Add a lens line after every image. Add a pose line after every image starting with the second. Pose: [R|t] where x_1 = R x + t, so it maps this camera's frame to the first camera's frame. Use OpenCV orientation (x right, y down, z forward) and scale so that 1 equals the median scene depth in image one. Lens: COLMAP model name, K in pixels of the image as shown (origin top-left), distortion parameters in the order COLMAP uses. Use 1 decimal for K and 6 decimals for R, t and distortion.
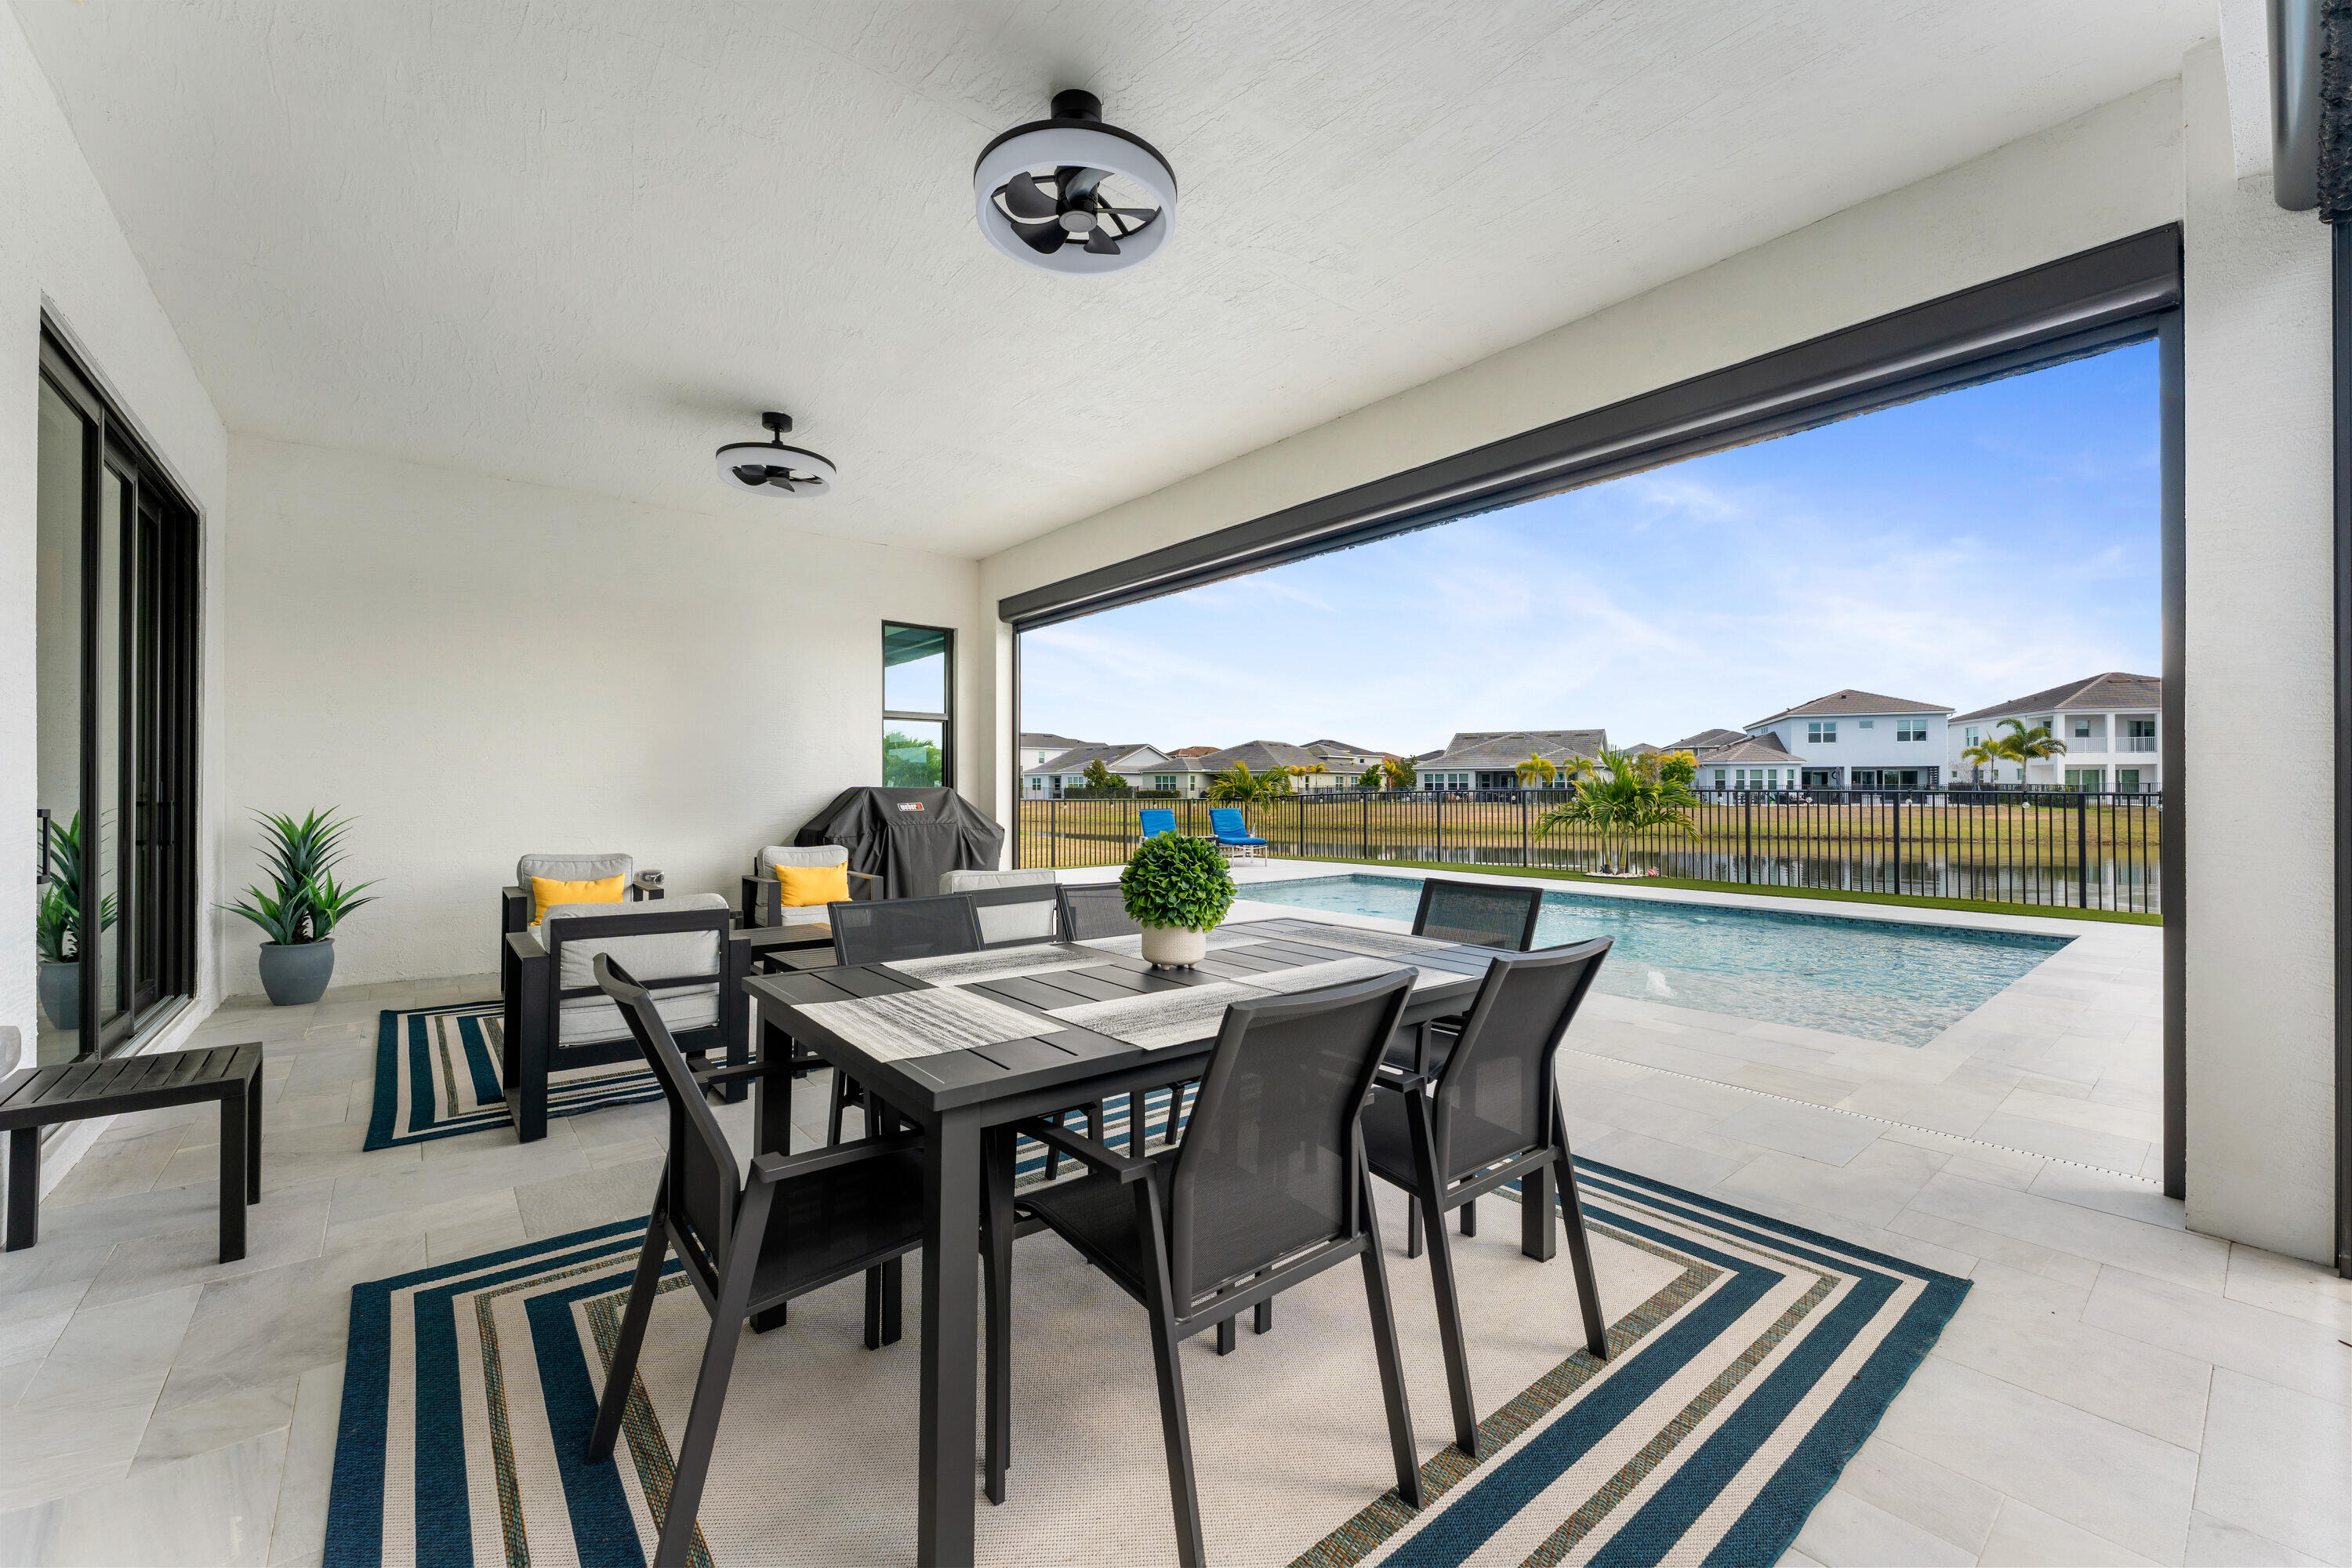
lens RADIAL K [[937.3, 0, 1166.1], [0, 937.3, 786.1], [0, 0, 1]] dist [-0.000731, -0.000920]
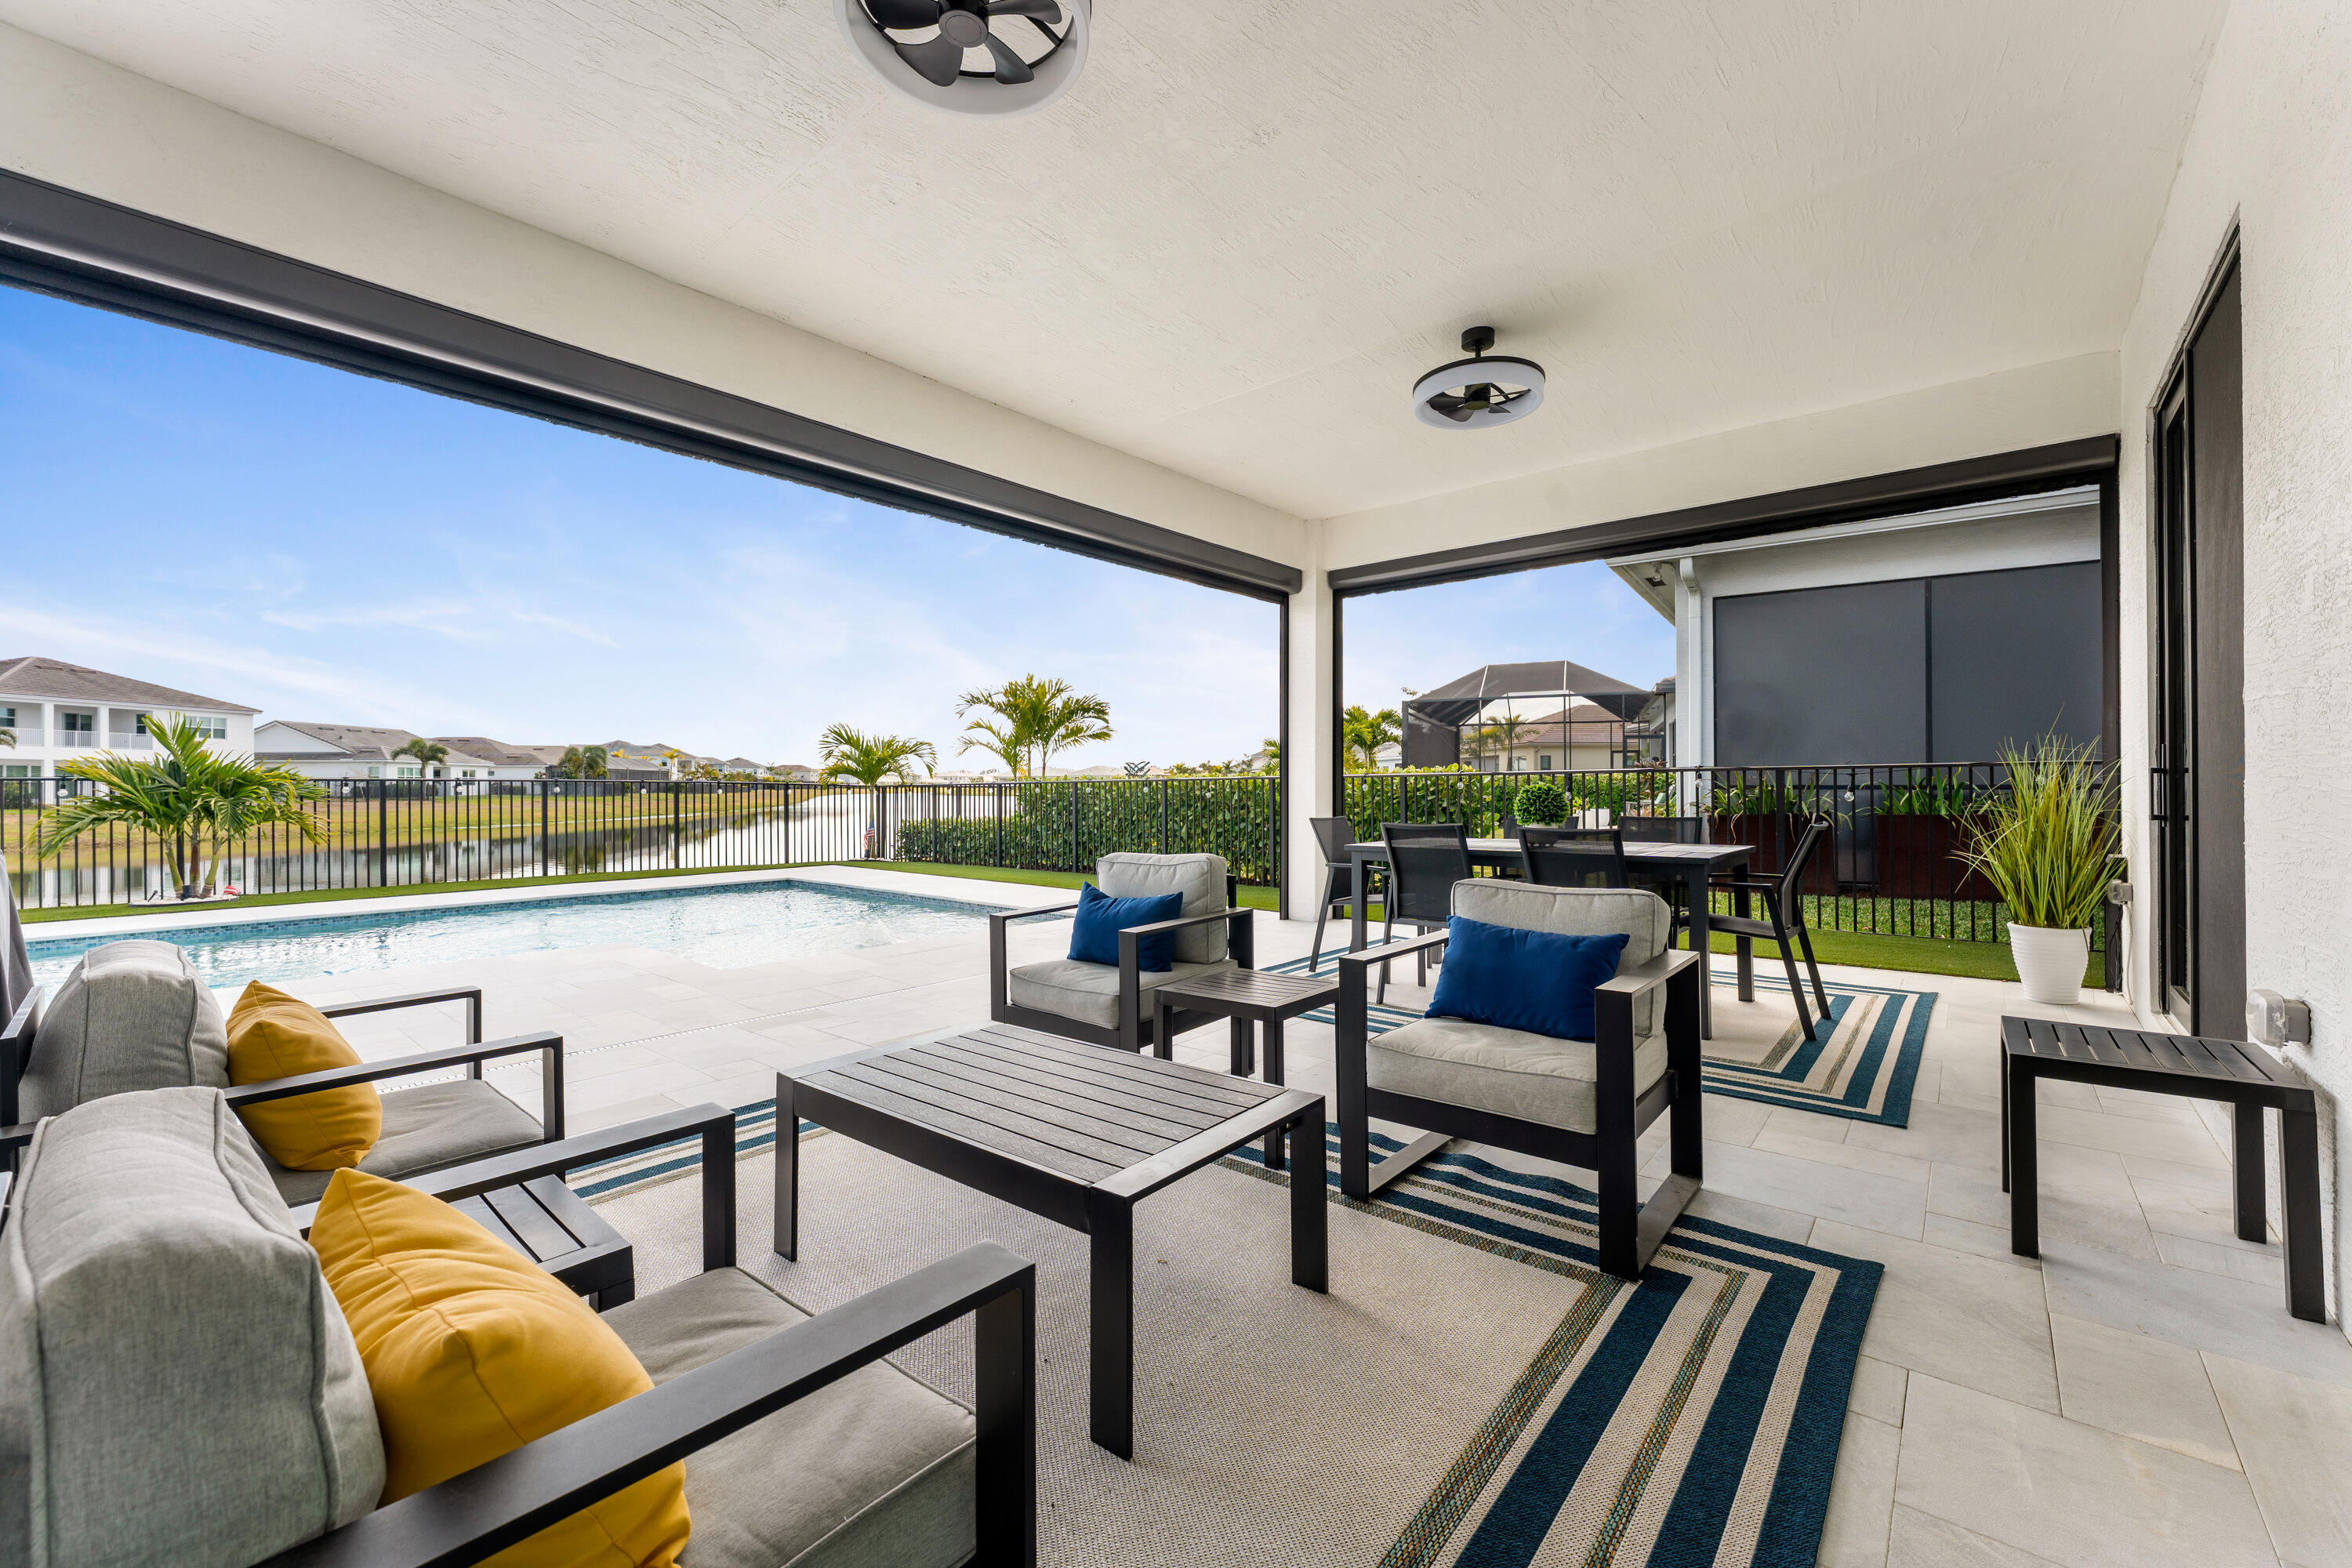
lens RADIAL K [[937.3, 0, 1195.9], [0, 937.3, 776.4], [0, 0, 1]] dist [-0.000731, -0.000920]
pose [[-0.192160, 0.008833, 0.981324, -0.075646], [0.001411, 0.999961, -0.008724, 0.002197], [-0.981363, -0.000291, -0.192165, 0.085683]]
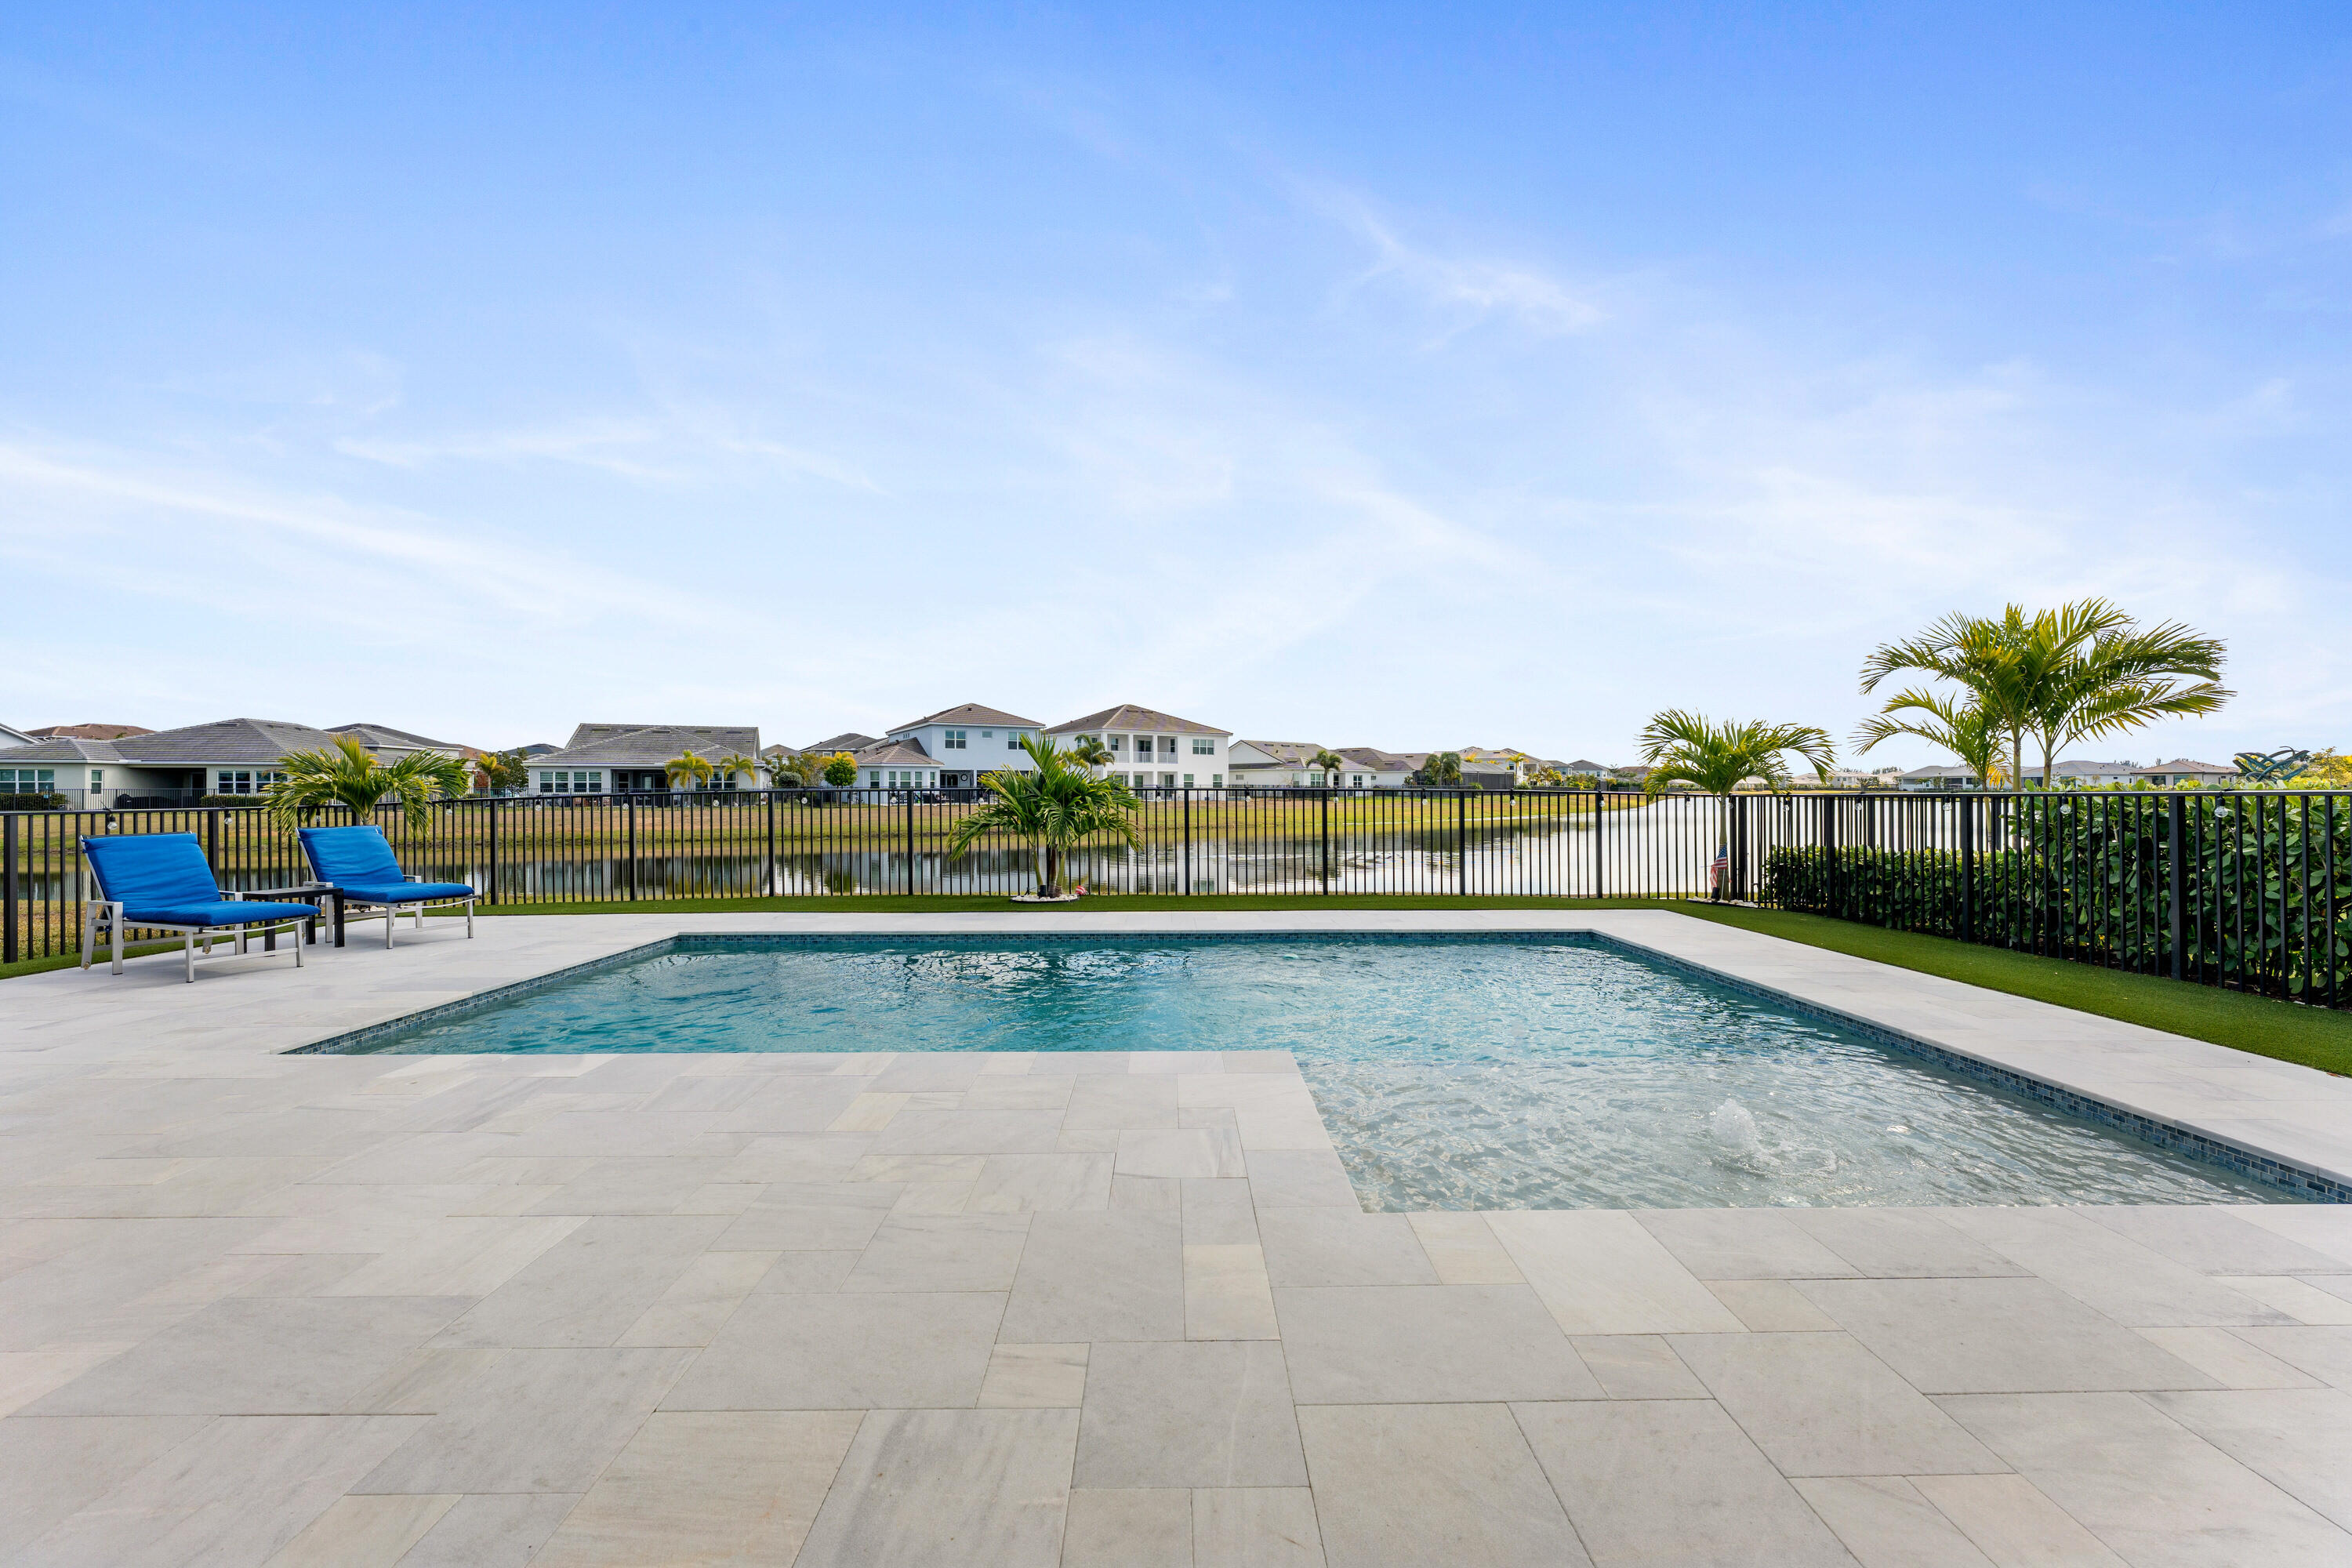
lens RADIAL K [[937.3, 0, 1176.3], [0, 937.3, 781.8], [0, 0, 1]] dist [-0.000731, -0.000920]
pose [[0.623537, 0.004978, 0.781778, -0.011572], [-0.000003, 0.999980, -0.006365, 0.000914], [-0.781794, 0.003967, 0.623524, 0.093530]]
